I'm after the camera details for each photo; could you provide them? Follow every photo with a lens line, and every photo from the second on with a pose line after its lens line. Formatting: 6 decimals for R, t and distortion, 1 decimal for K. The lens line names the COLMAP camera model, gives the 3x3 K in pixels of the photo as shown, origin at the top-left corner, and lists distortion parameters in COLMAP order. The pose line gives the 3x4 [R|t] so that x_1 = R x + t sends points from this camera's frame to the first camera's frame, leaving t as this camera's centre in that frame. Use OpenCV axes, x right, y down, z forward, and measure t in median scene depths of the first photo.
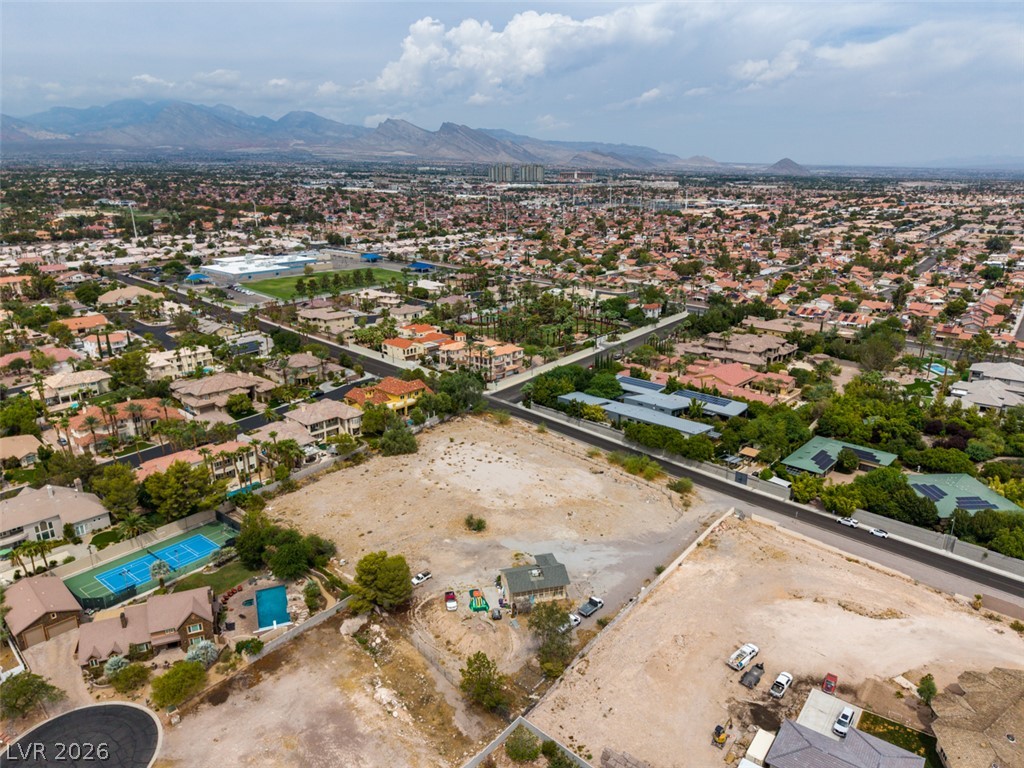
lens RADIAL K [[683.0, 0, 512.0], [0, 683.0, 384.0], [0, 0, 1]] dist [0.046152, -0.053415]
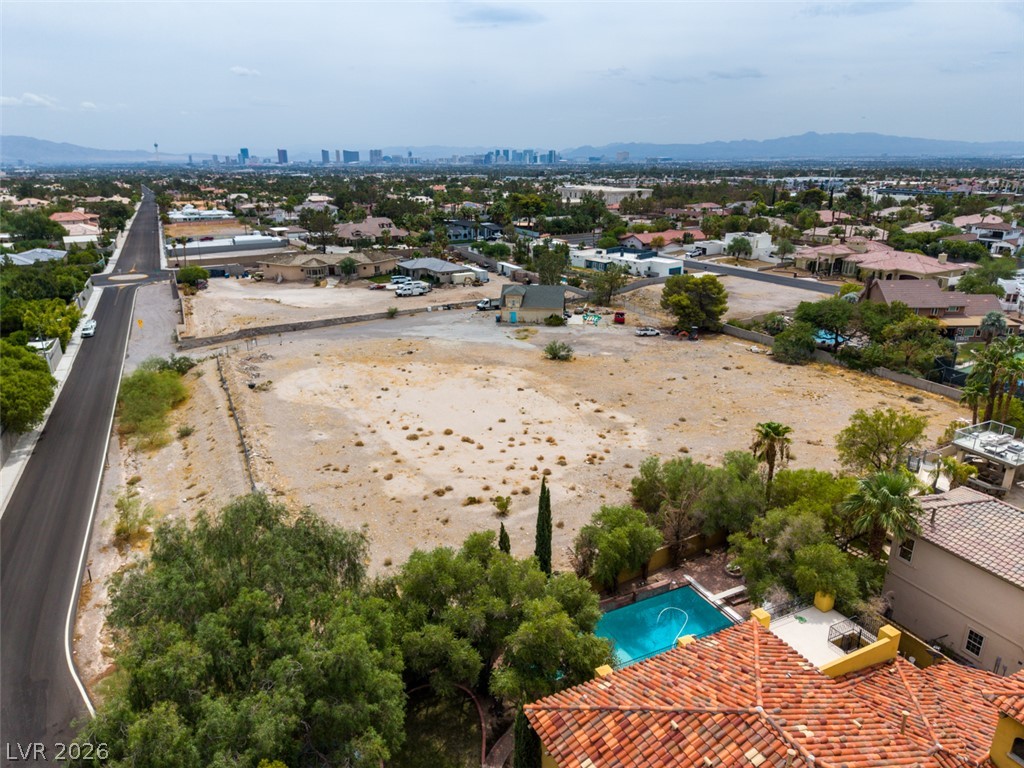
lens RADIAL K [[683.0, 0, 512.0], [0, 683.0, 384.0], [0, 0, 1]] dist [0.046152, -0.053415]
pose [[-0.937589, -0.105284, 0.331426, -0.207535], [0.110003, 0.814330, 0.569883, -0.131583], [-0.329889, 0.570774, -0.751925, 1.373941]]
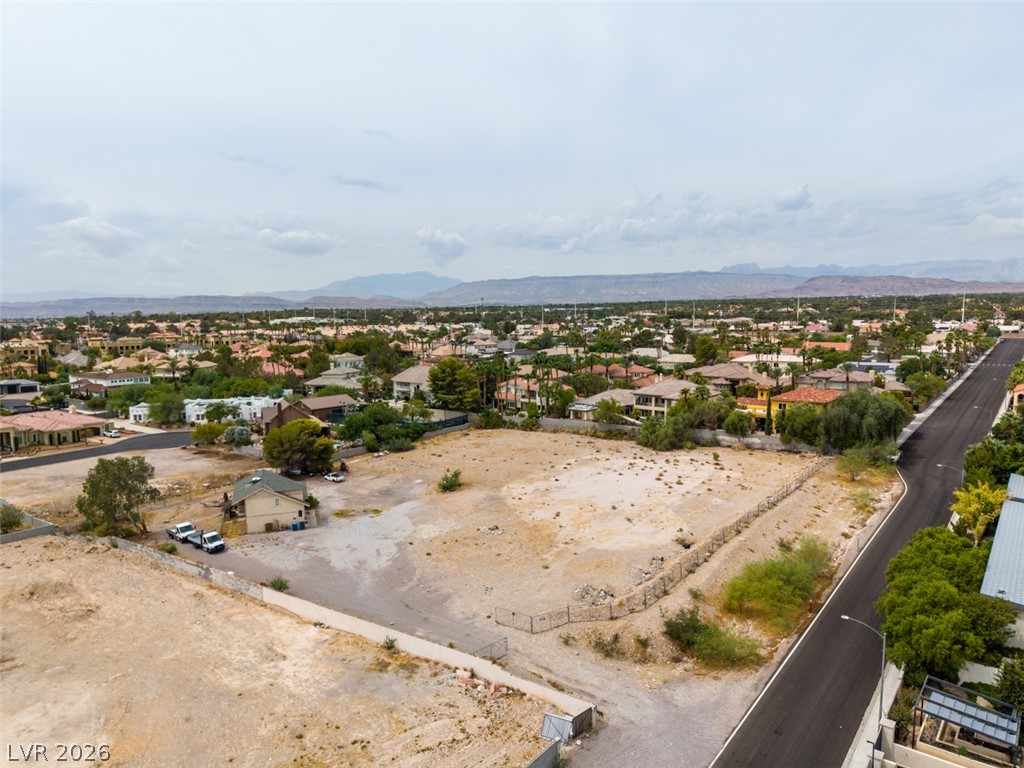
lens RADIAL K [[679.3, 0, 511.3], [0, 679.3, 402.8], [0, 0, 1]] dist [0.042262, -0.043408]
pose [[0.092376, 0.137738, -0.986152, 0.575941], [-0.291996, 0.950592, 0.105419, 0.029512], [0.951948, 0.278215, 0.128031, 0.855591]]
